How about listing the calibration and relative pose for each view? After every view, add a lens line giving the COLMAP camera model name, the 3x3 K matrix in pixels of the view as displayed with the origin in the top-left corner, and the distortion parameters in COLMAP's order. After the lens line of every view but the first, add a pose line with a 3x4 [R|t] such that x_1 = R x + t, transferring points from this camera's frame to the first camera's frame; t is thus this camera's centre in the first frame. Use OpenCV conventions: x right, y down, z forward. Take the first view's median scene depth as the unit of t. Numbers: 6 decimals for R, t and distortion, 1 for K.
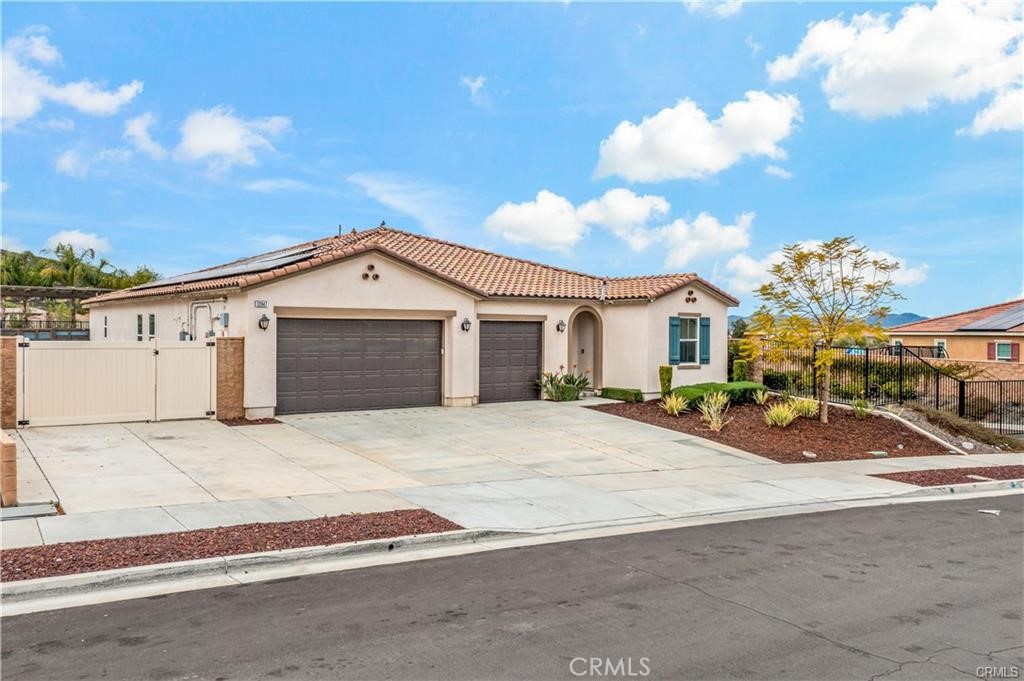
lens RADIAL K [[794.1, 0, 512.0], [0, 794.1, 340.5], [0, 0, 1]] dist [-0.000463, -0.005413]
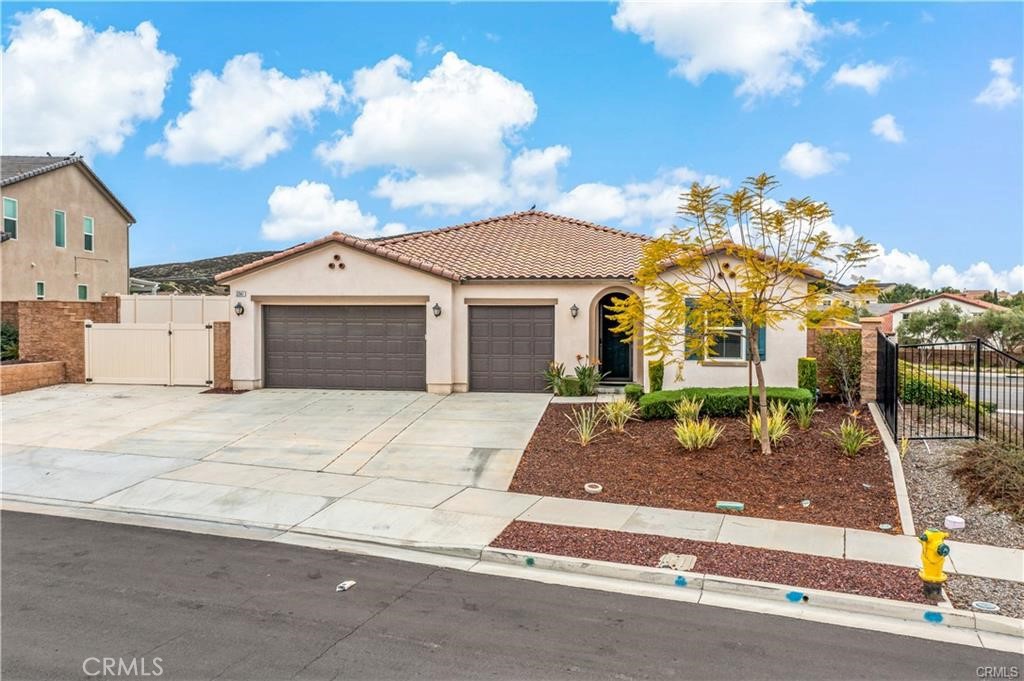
lens RADIAL K [[794.1, 0, 512.0], [0, 794.1, 340.5], [0, 0, 1]] dist [-0.000463, -0.005413]
pose [[0.724930, 0.023018, -0.688437, 0.725273], [-0.007934, 0.999654, 0.025069, -0.007949], [0.688776, -0.012711, 0.724862, 0.376108]]
